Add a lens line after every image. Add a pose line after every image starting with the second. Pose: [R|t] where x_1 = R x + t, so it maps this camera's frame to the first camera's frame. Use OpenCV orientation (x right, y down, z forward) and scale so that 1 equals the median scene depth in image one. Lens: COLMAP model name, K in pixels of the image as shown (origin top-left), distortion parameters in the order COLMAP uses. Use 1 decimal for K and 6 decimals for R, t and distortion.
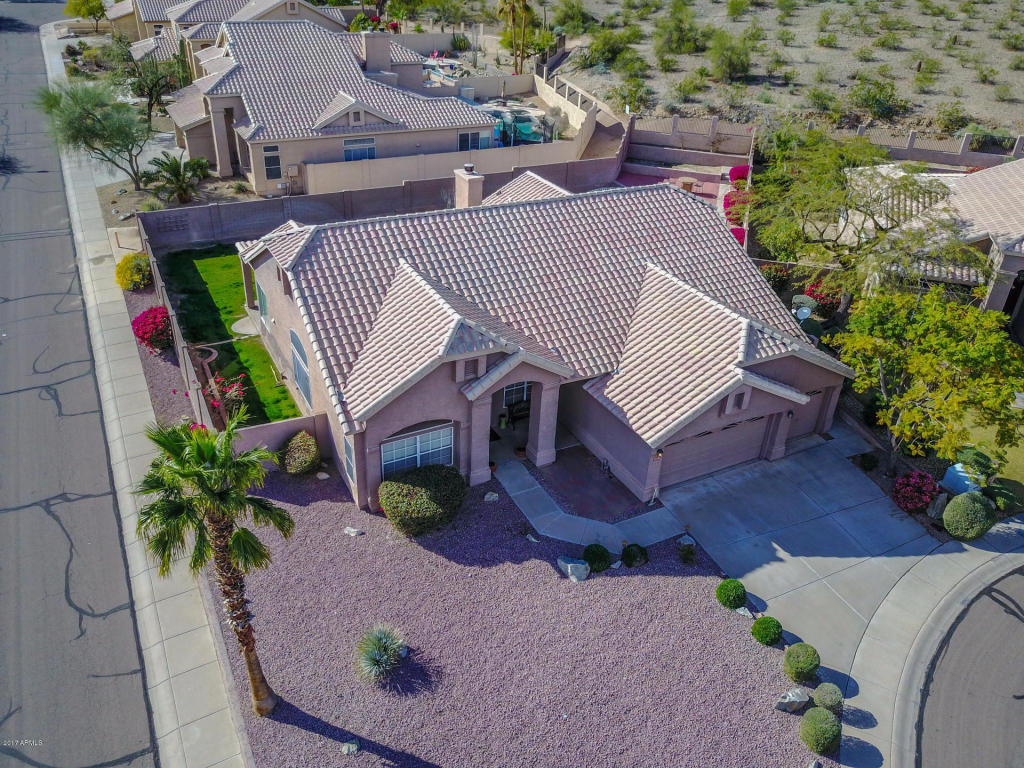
lens RADIAL K [[790.1, 0, 513.2], [0, 790.1, 380.7], [0, 0, 1]] dist [-0.001577, 0.001517]
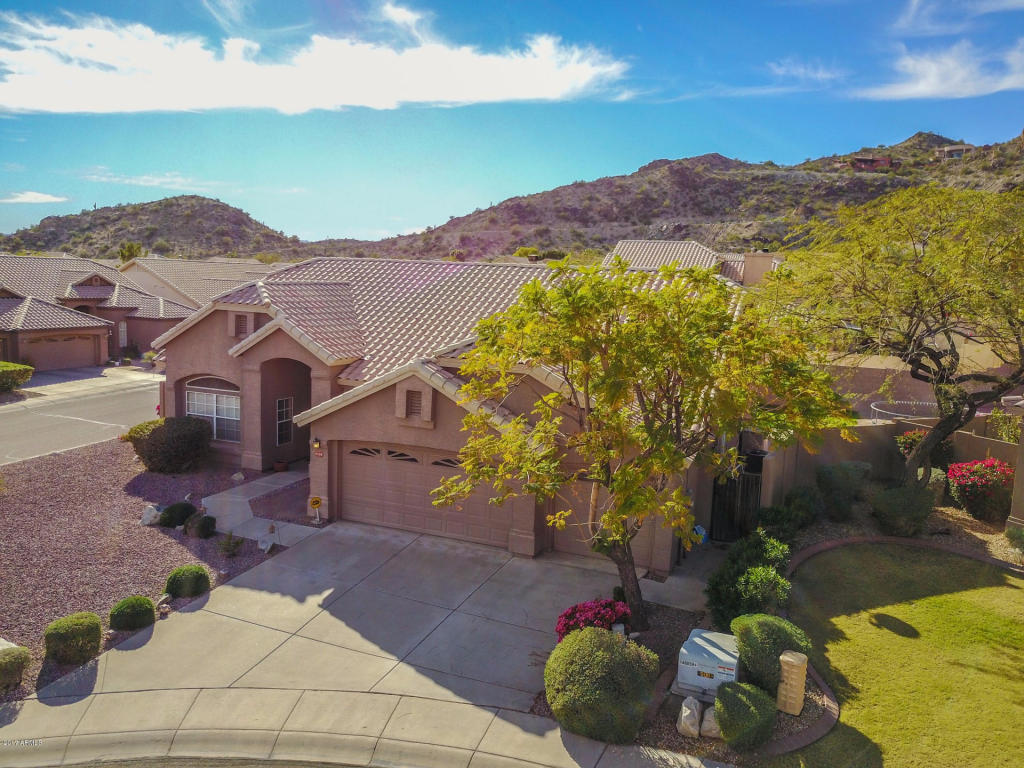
lens RADIAL K [[794.2, 0, 517.2], [0, 794.2, 382.9], [0, 0, 1]] dist [-0.006401, 0.001208]
pose [[0.644420, 0.079592, -0.760518, 0.864532], [-0.395622, 0.885814, -0.242523, 0.142710], [0.654375, 0.457164, 0.602324, 0.586897]]
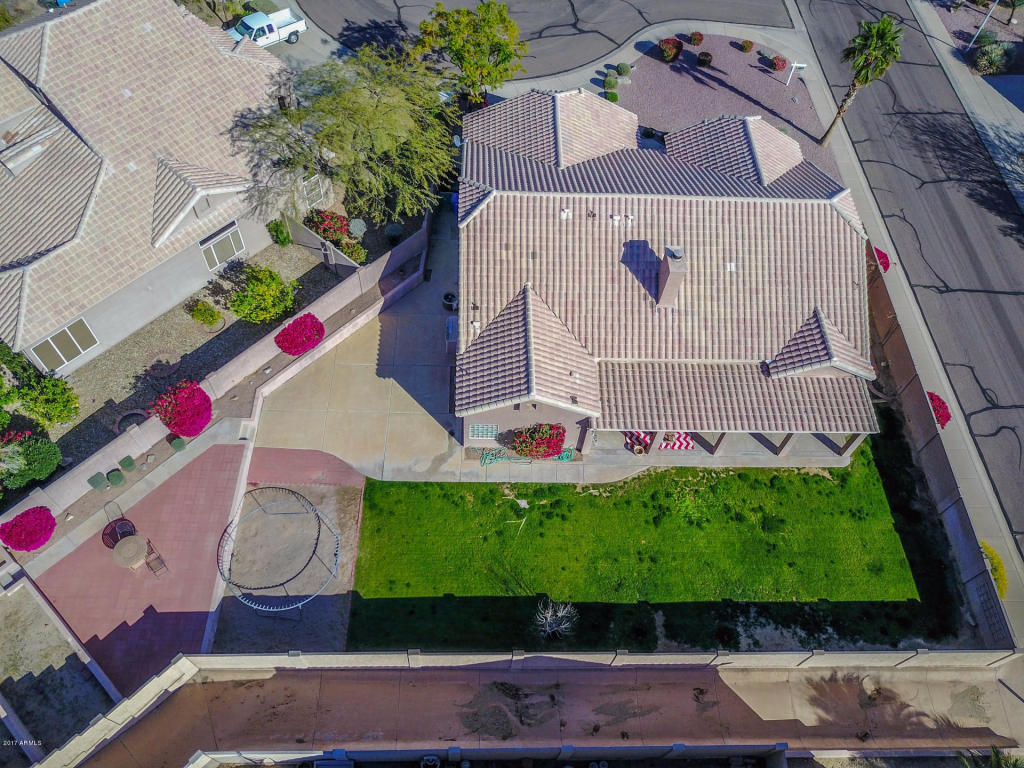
lens RADIAL K [[770.8, 0, 512.0], [0, 770.8, 384.0], [0, 0, 1]] dist [0.001954, -0.000359]
pose [[-0.885918, -0.432768, 0.166920, -0.127600], [0.149003, 0.075266, 0.985968, -1.551361], [-0.439258, 0.898358, -0.002196, 1.557276]]
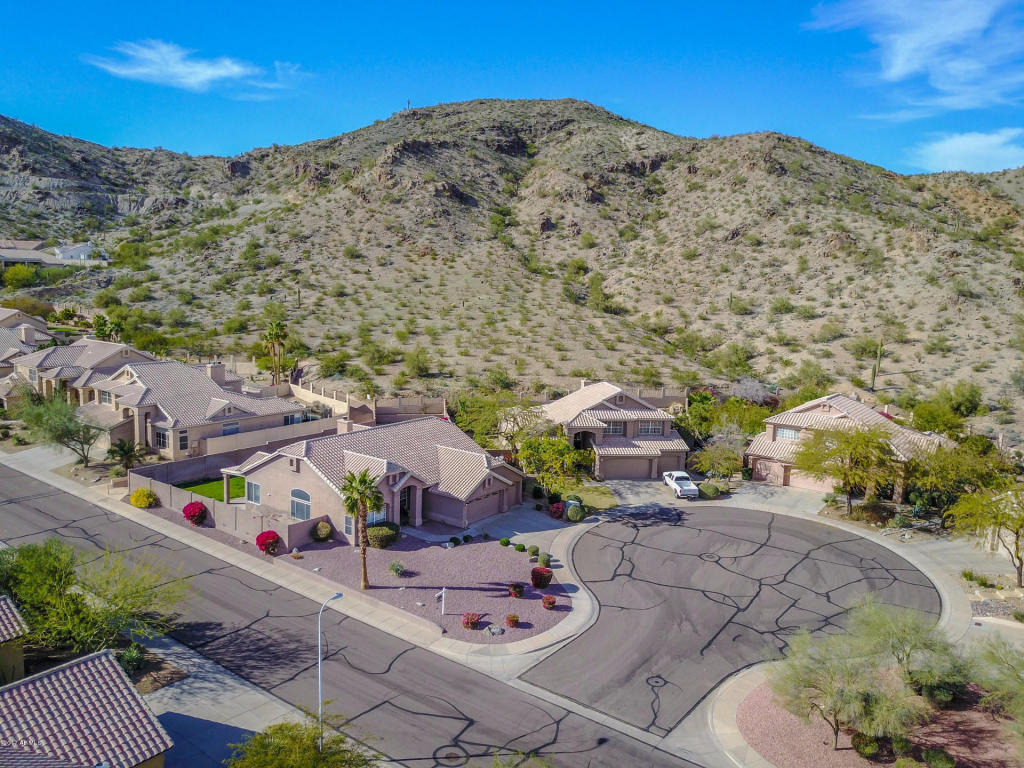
lens RADIAL K [[789.7, 0, 513.8], [0, 789.7, 386.5], [0, 0, 1]] dist [0.000495, -0.002051]
pose [[0.896801, -0.078411, 0.435430, -0.724384], [0.229184, 0.924166, -0.305602, 0.526943], [-0.378447, 0.373858, 0.846763, -1.310461]]
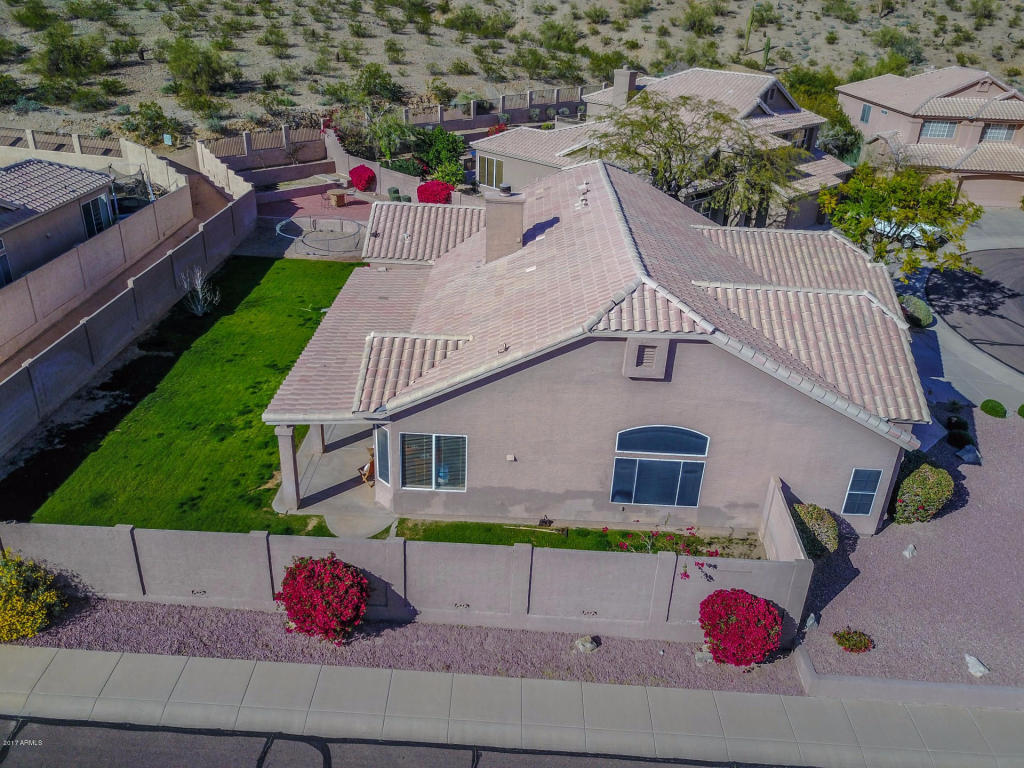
lens RADIAL K [[790.1, 0, 513.2], [0, 790.1, 380.7], [0, 0, 1]] dist [-0.001577, 0.001517]
pose [[0.489898, -0.411330, 0.768640, -0.942937], [0.425275, 0.882424, 0.201169, -0.320569], [-0.761013, 0.228331, 0.607226, 0.692864]]
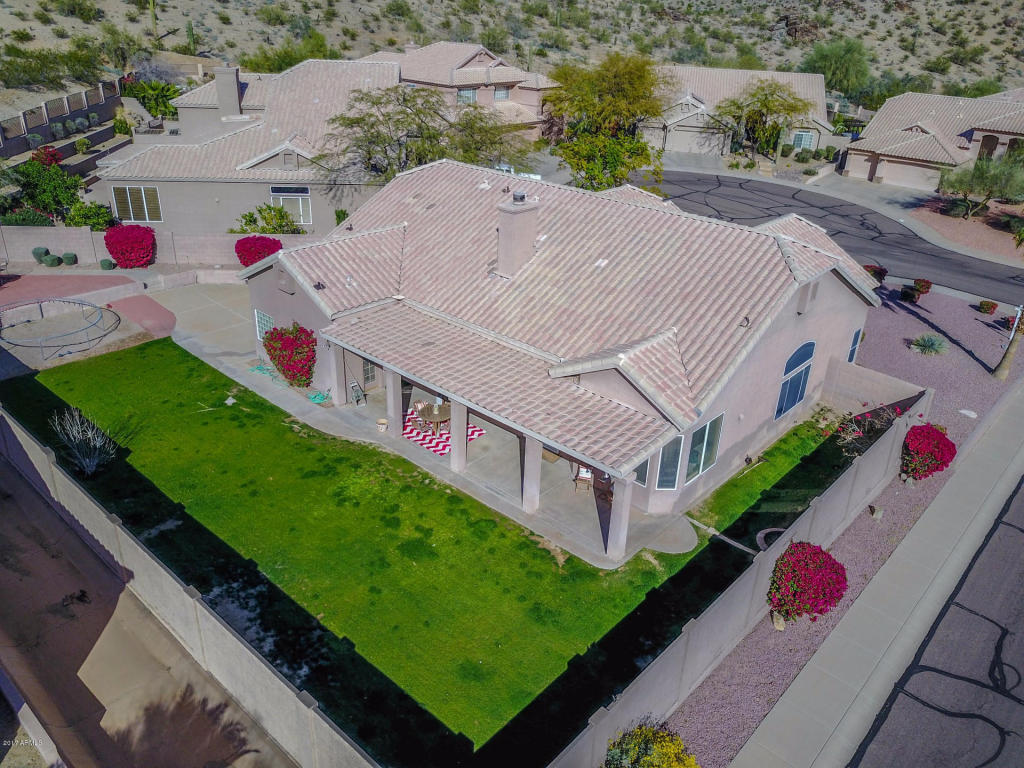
lens RADIAL K [[783.9, 0, 514.0], [0, 783.9, 384.2], [0, 0, 1]] dist [0.005877, -0.011950]
pose [[-0.339983, -0.470103, 0.814503, -0.993355], [0.428333, 0.693638, 0.579135, -0.753801], [-0.837223, 0.545774, -0.034464, 1.428172]]
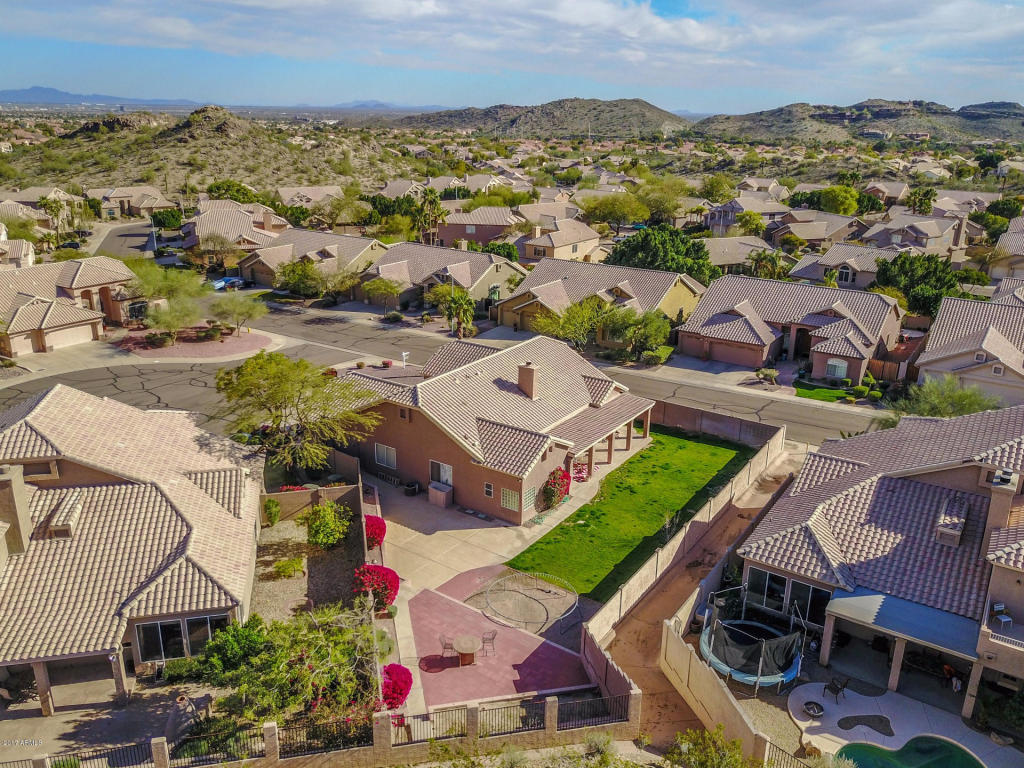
lens RADIAL K [[802.0, 0, 511.8], [0, 802.0, 351.4], [0, 0, 1]] dist [0.034684, -0.003109]
pose [[-0.880957, 0.074627, -0.467274, 0.966308], [-0.284948, 0.704707, 0.649763, -1.735876], [0.377782, 0.705562, -0.599552, 2.500981]]
